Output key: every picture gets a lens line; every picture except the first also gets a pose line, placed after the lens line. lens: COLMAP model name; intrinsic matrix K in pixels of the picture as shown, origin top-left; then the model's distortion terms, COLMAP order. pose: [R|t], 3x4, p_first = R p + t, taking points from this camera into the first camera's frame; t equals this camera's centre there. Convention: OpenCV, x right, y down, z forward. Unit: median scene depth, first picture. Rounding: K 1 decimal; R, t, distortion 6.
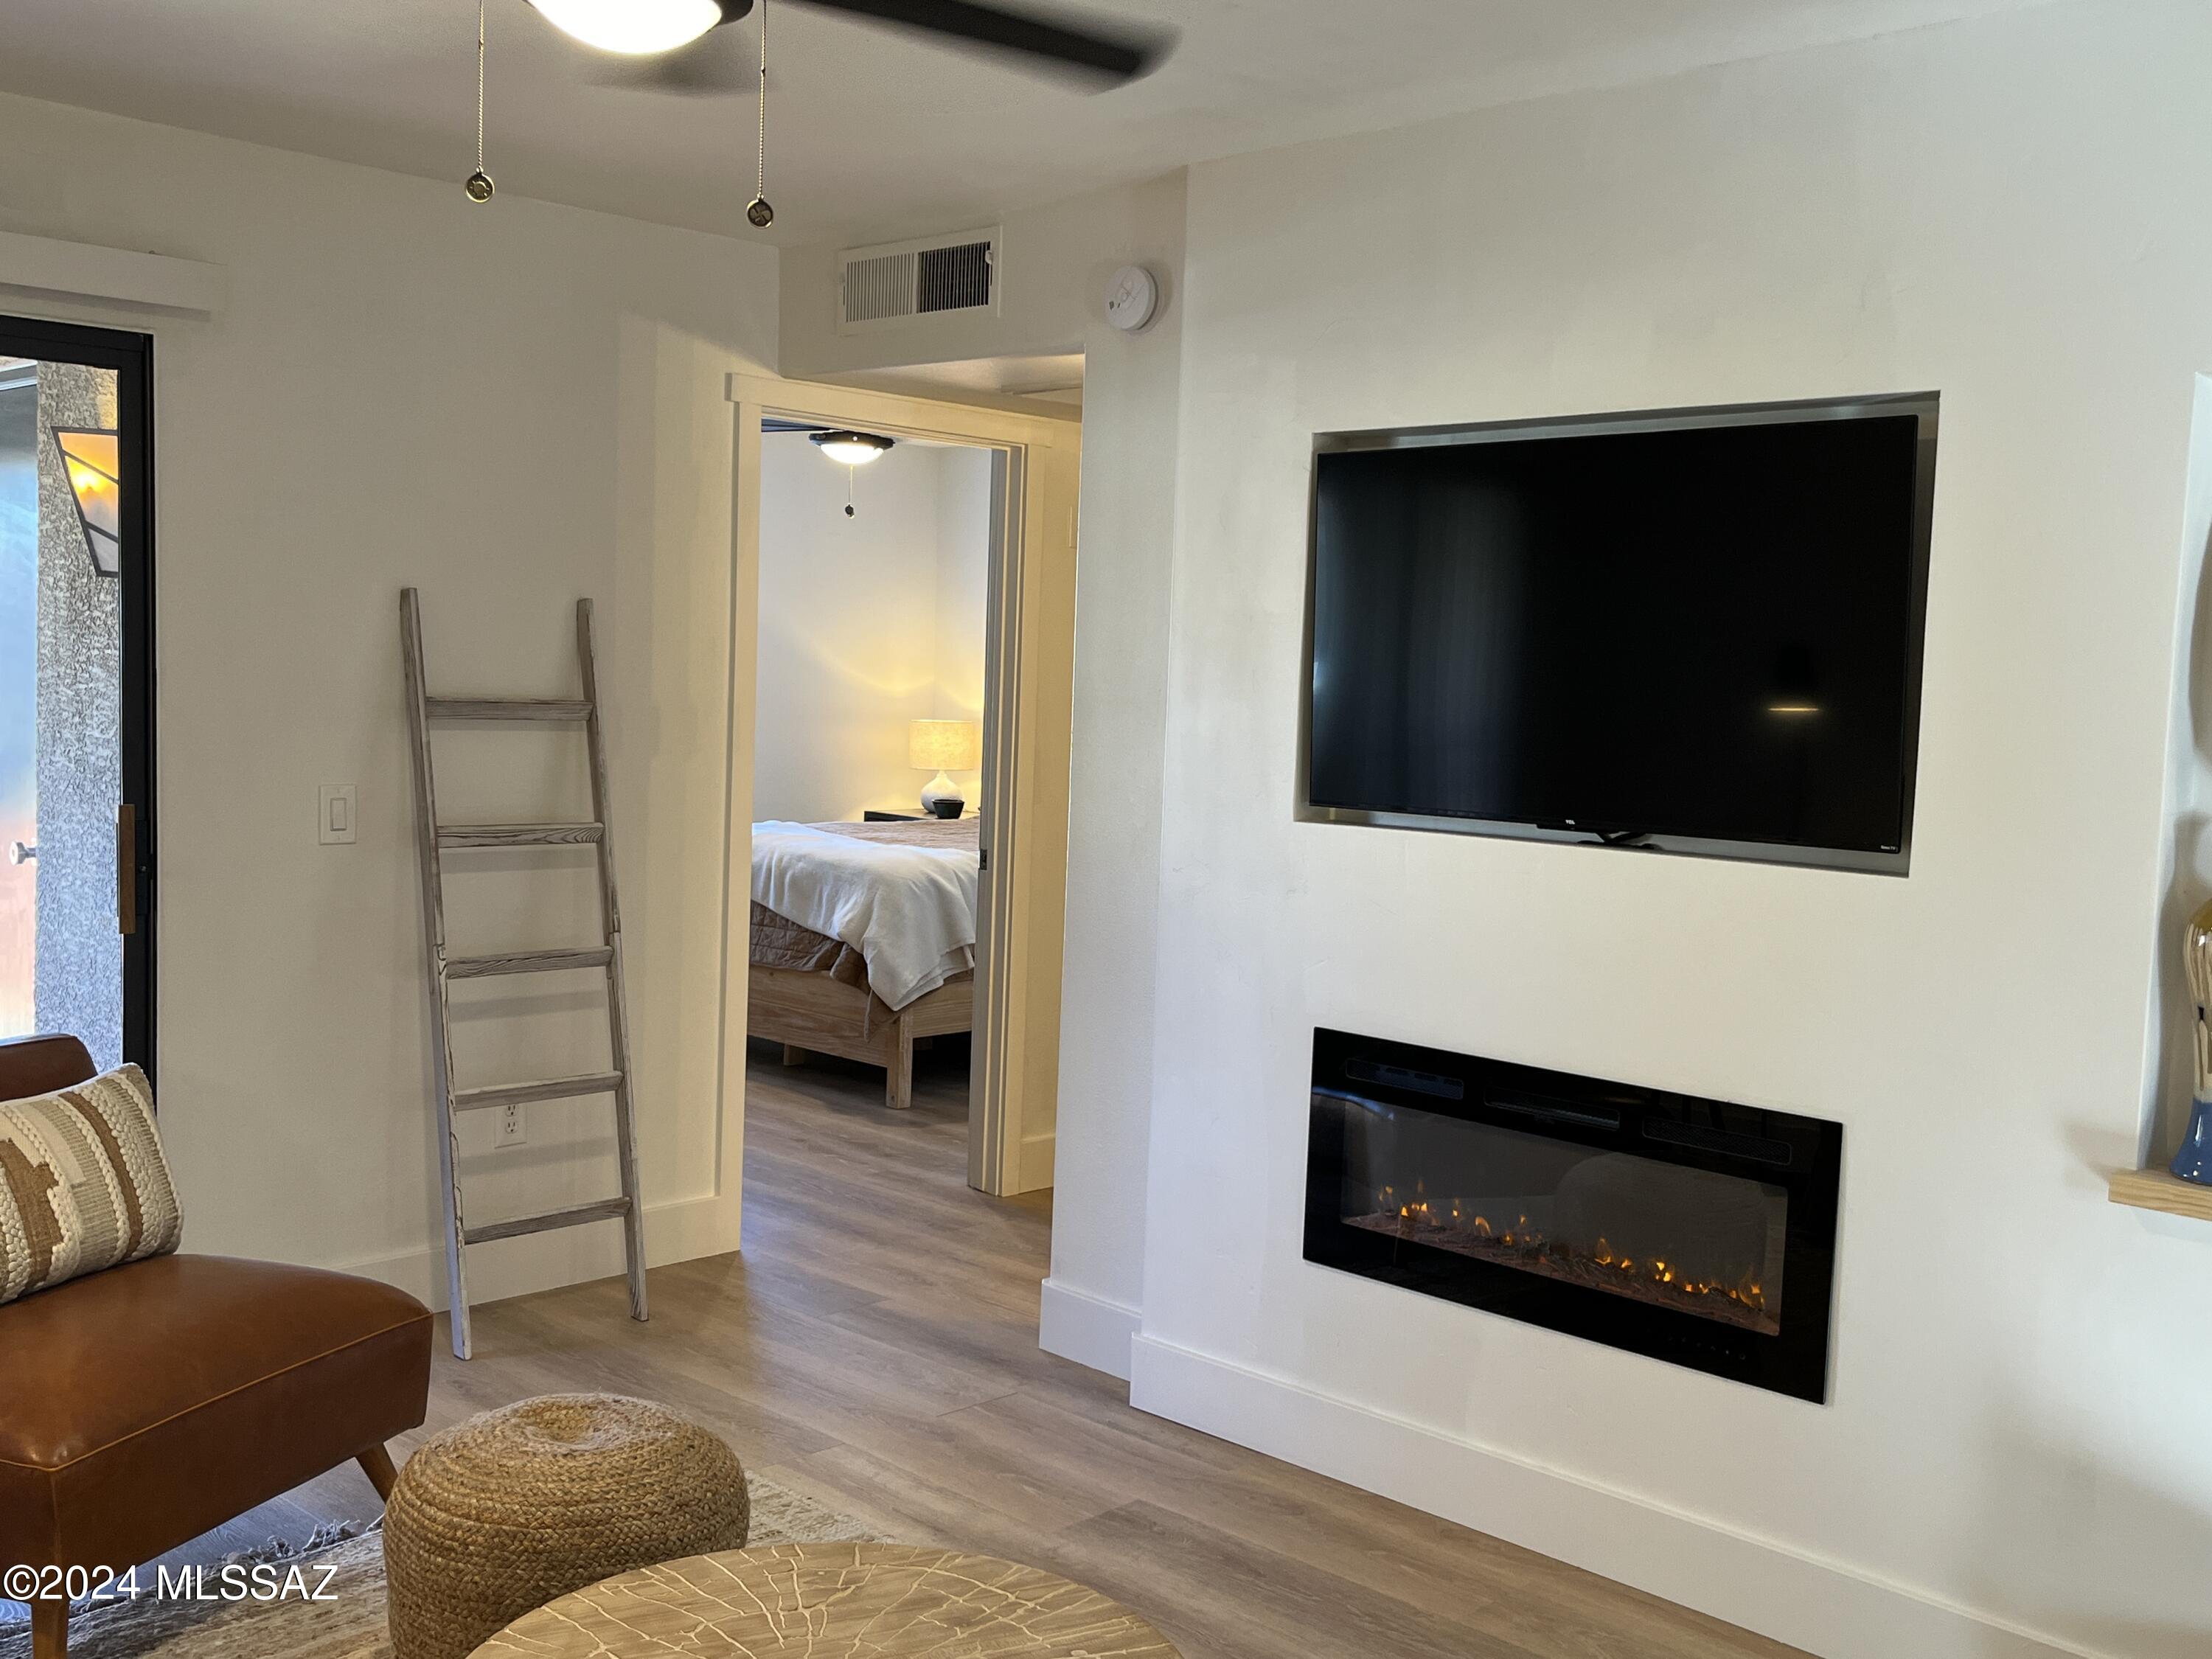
lens RADIAL K [[2095.7, 0, 1106.0], [0, 2095.7, 829.5], [0, 0, 1]] dist [0.124614, -0.249063]
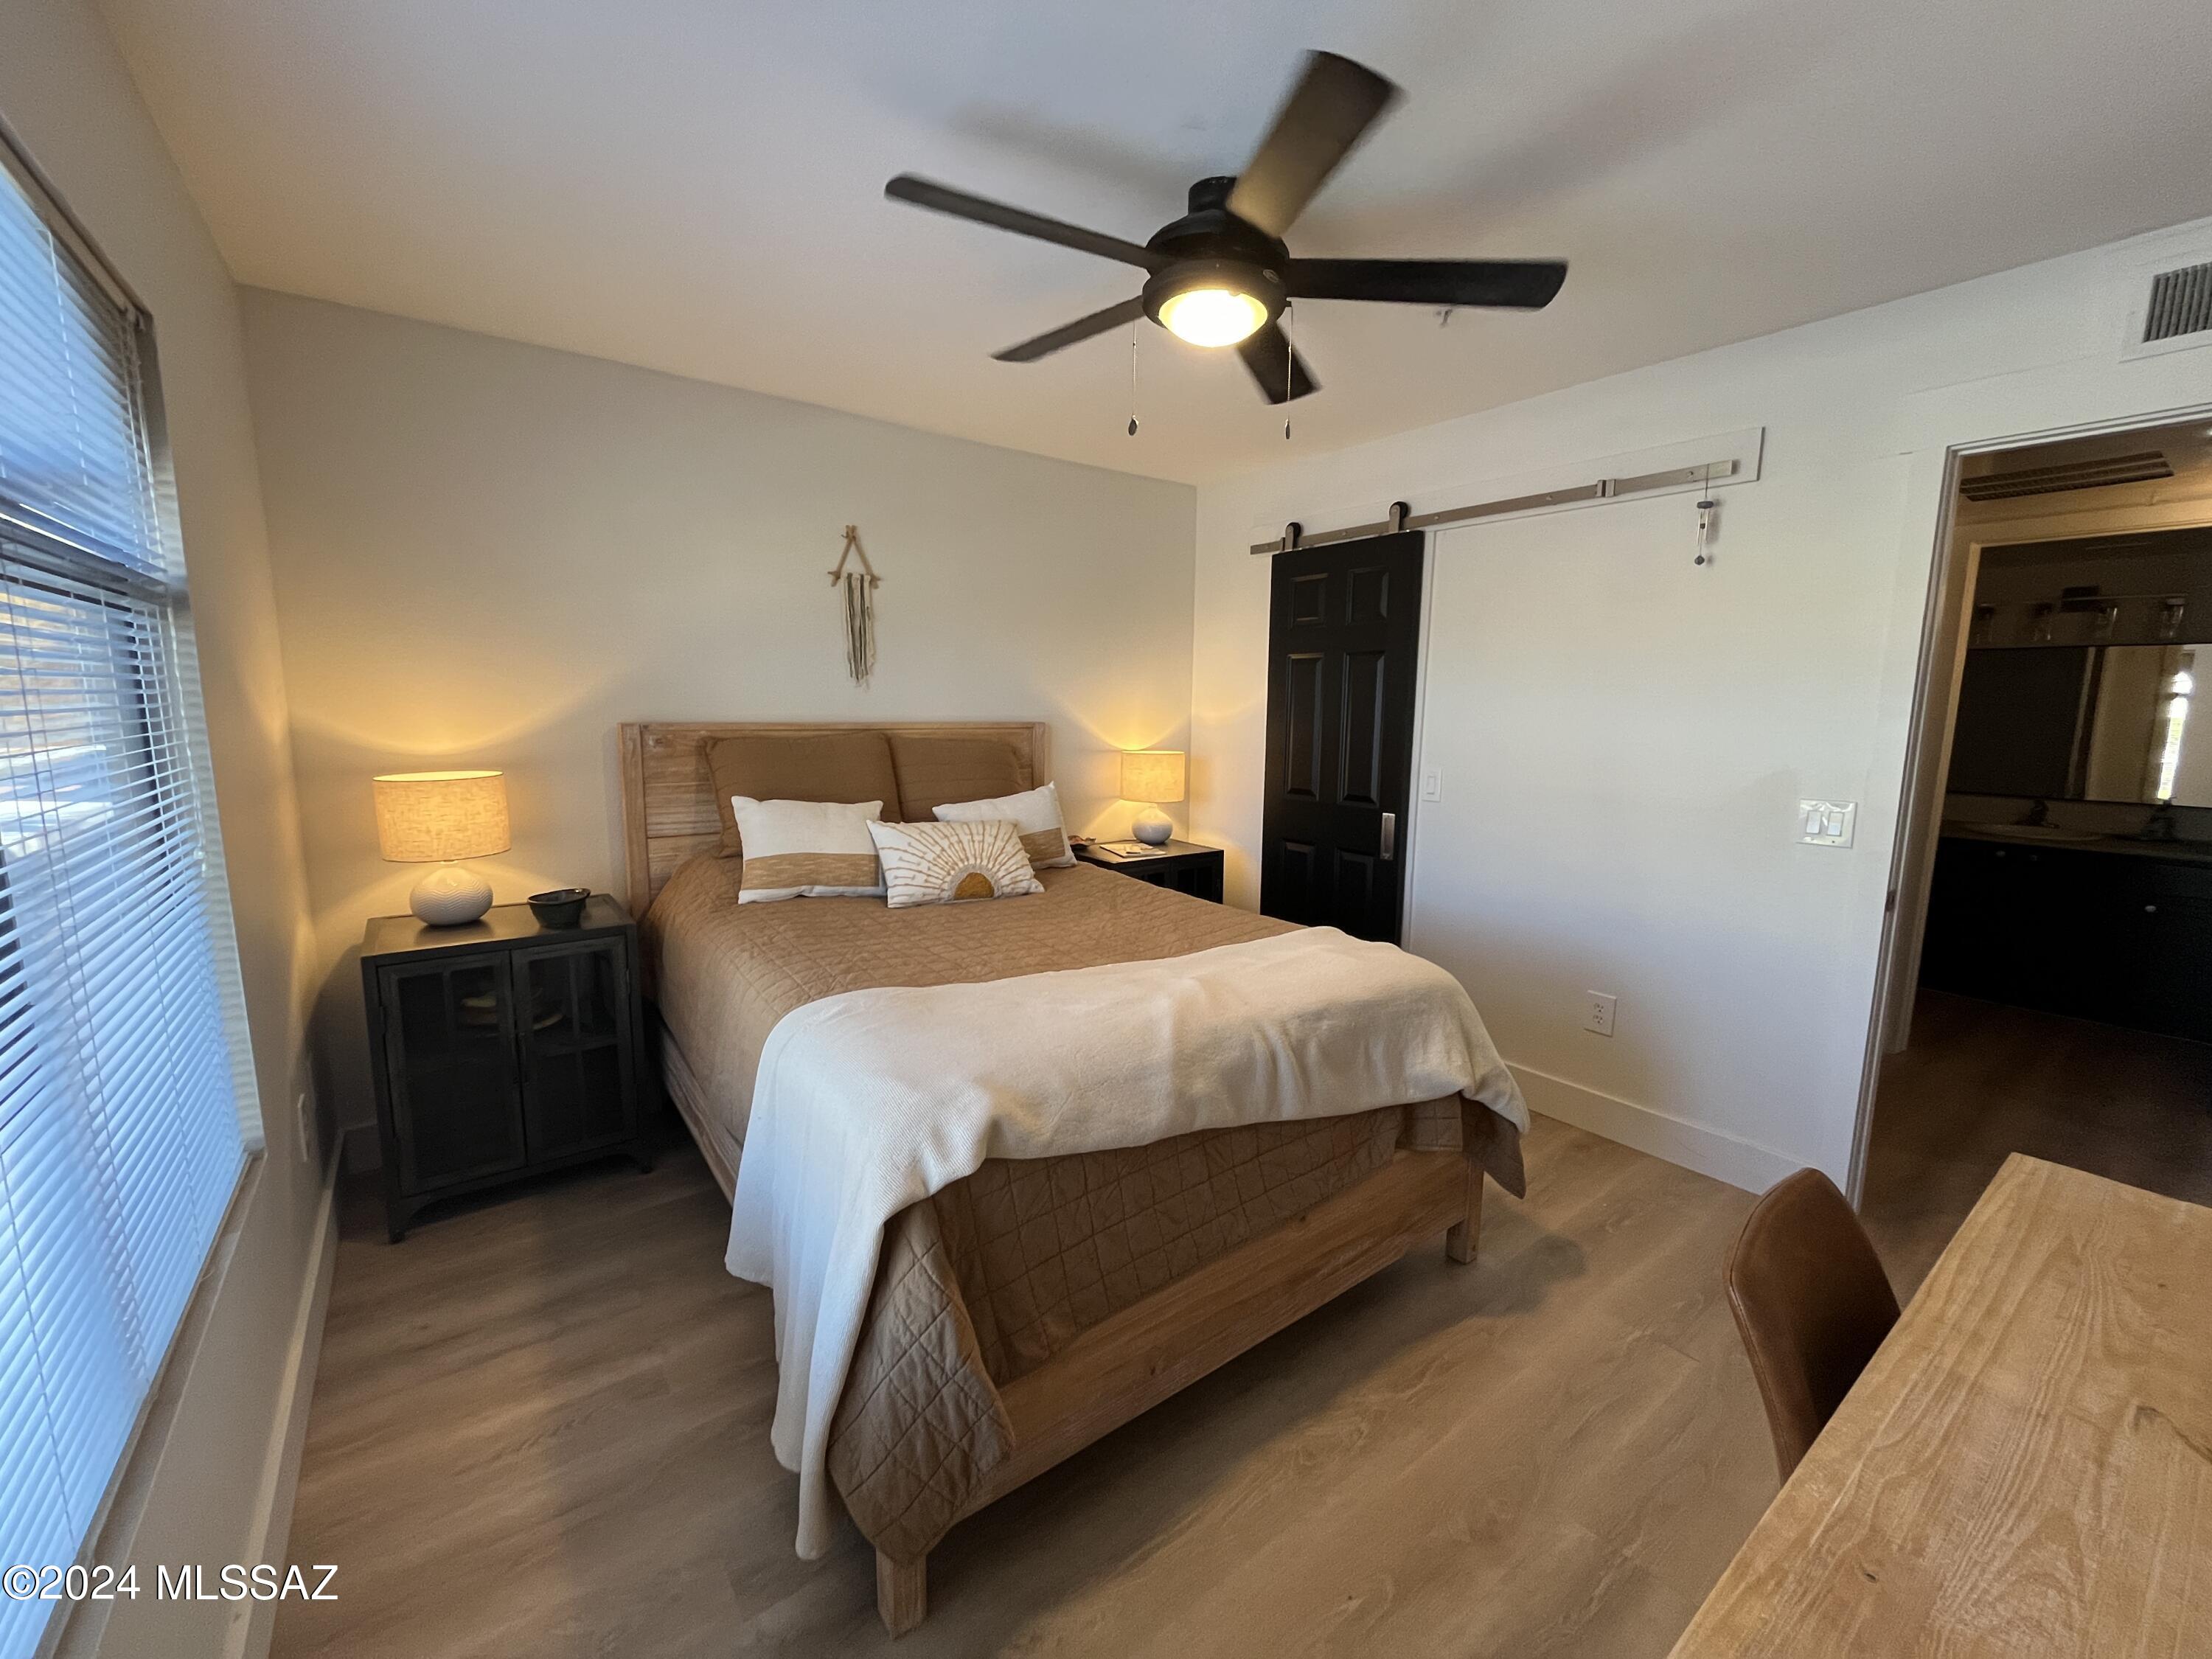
lens RADIAL K [[885.5, 0, 1106.0], [0, 885.5, 829.5], [0, 0, 1]] dist [-0.002158, -0.000079]
pose [[0.150410, -0.176873, 0.972673, -0.406254], [0.067351, 0.983413, 0.168412, -0.089435], [-0.986327, 0.040179, 0.159828, 1.038166]]
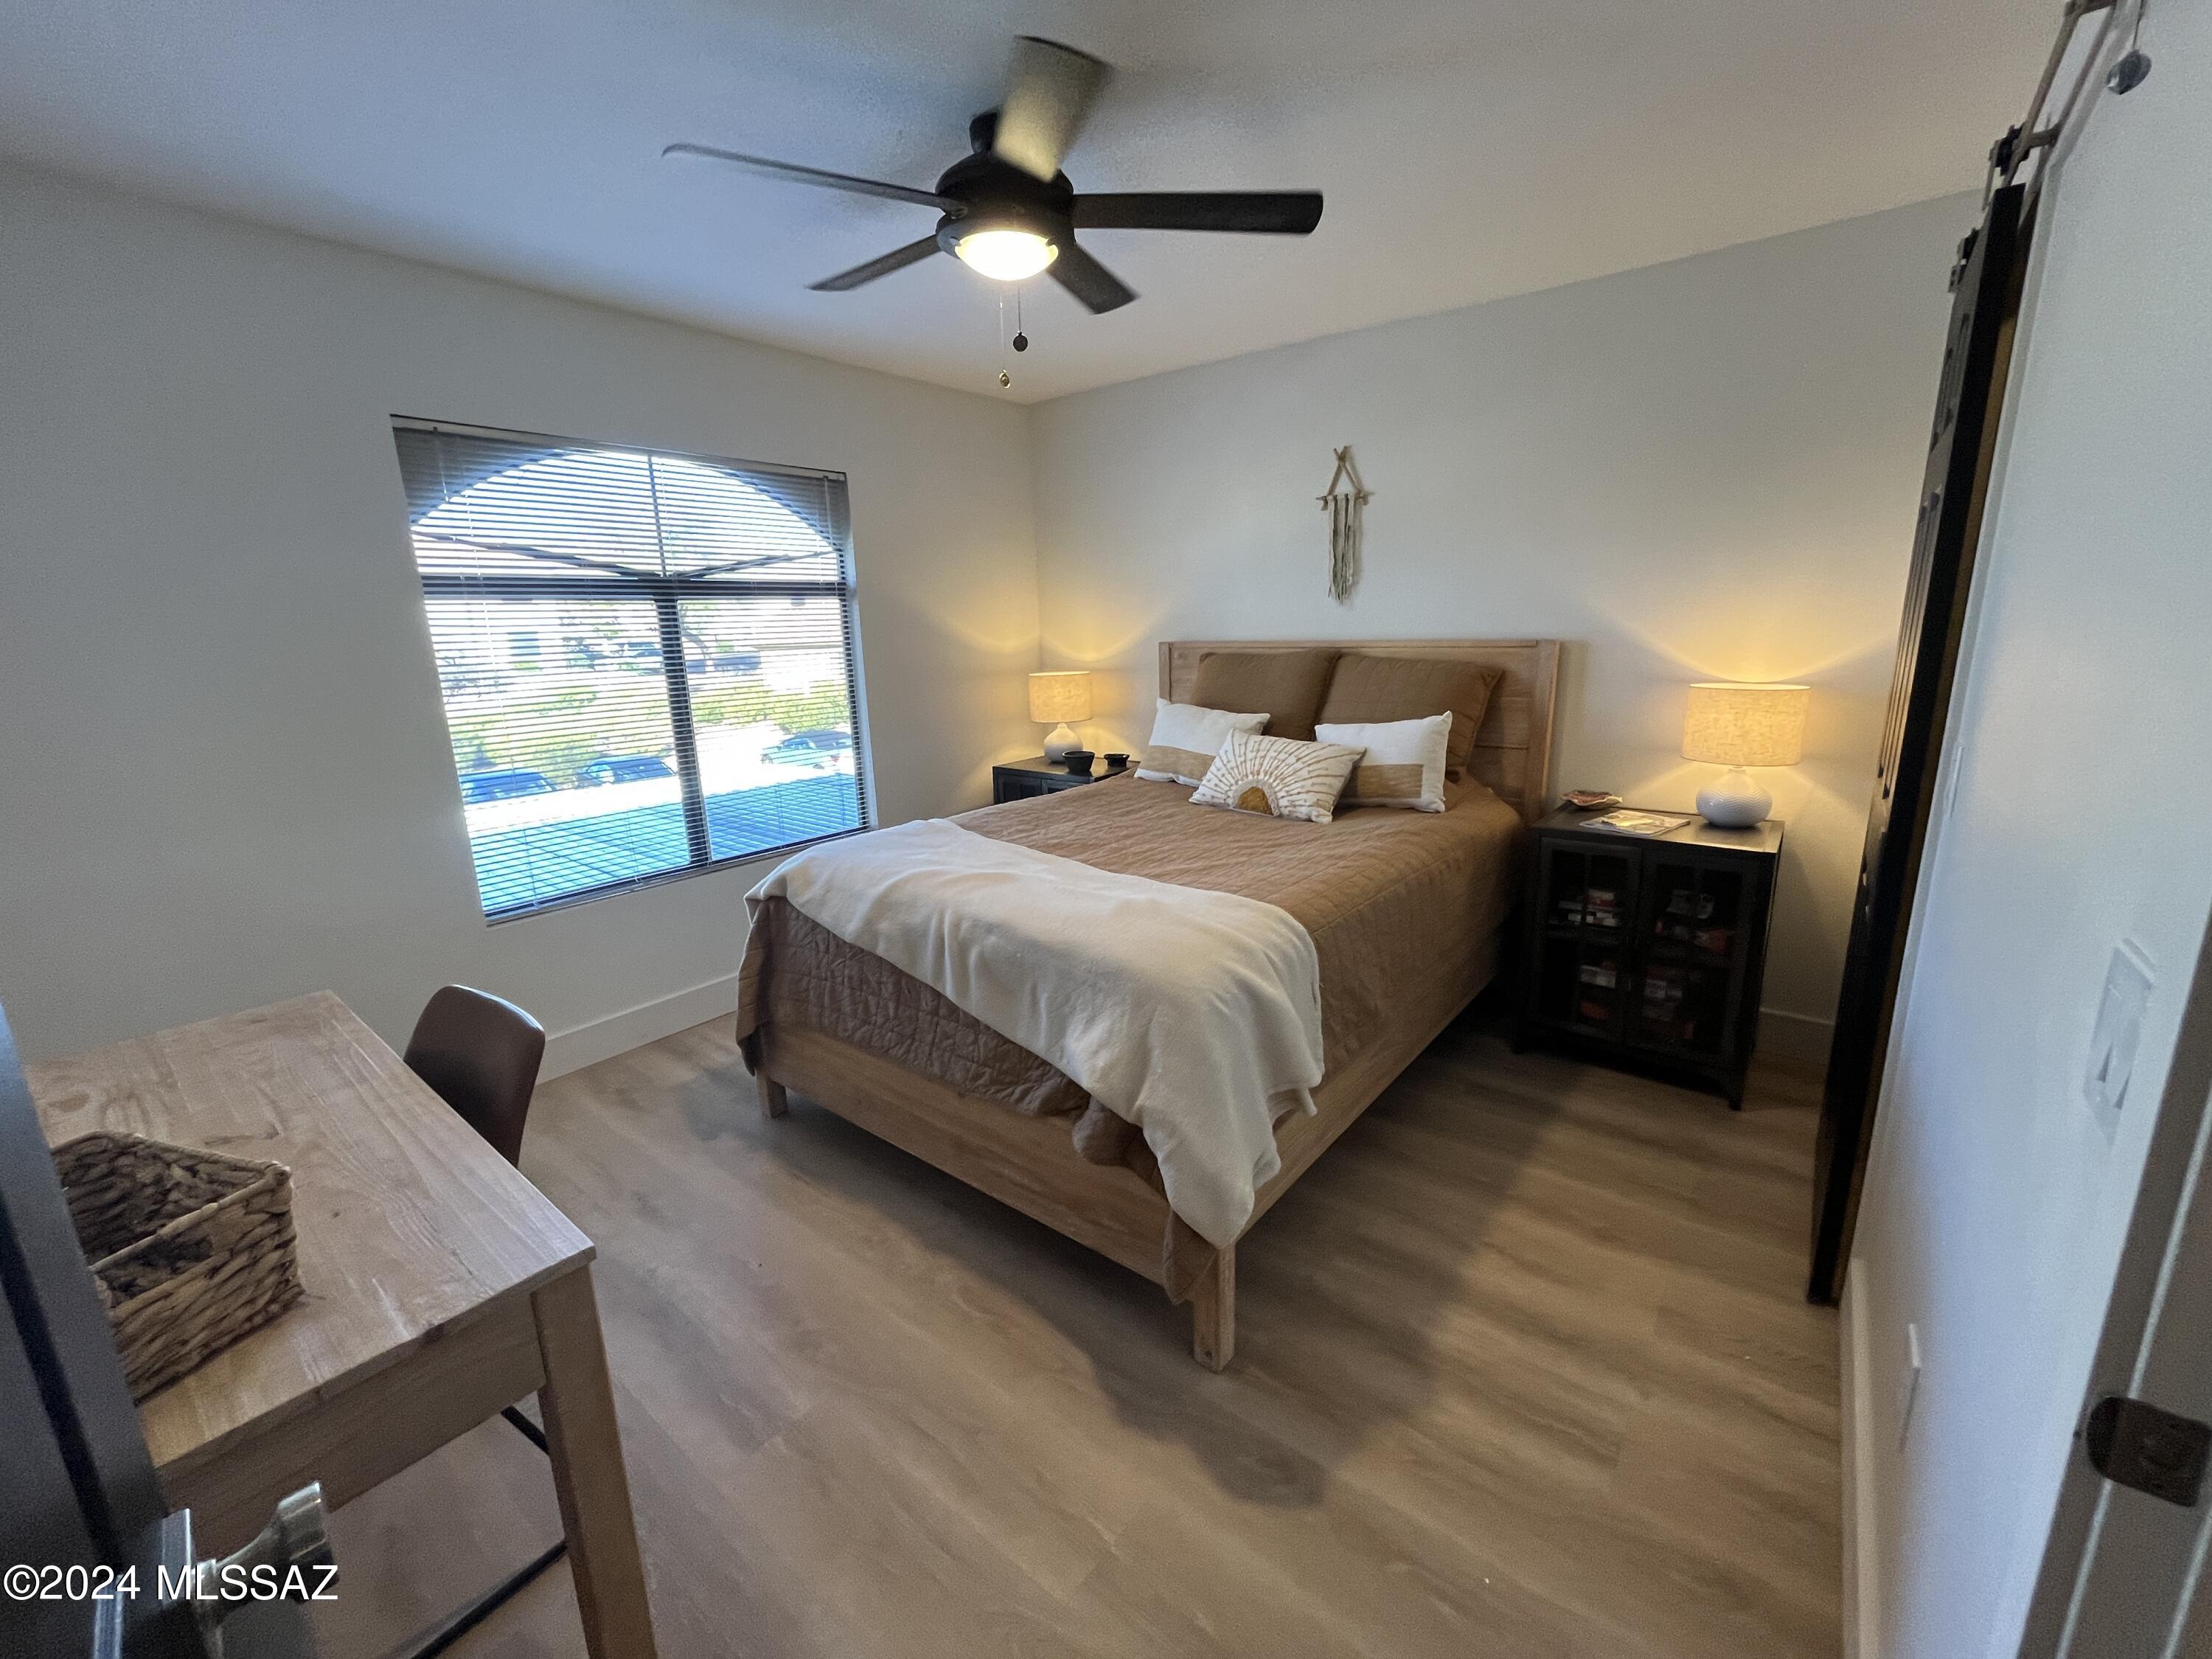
lens RADIAL K [[891.4, 0, 1106.0], [0, 891.4, 829.5], [0, 0, 1]] dist [-0.002768, -0.000552]
pose [[0.992608, -0.085556, 0.086084, -0.133848], [0.071489, 0.985330, 0.154965, -0.057003], [-0.098079, -0.147665, 0.984162, 0.746277]]
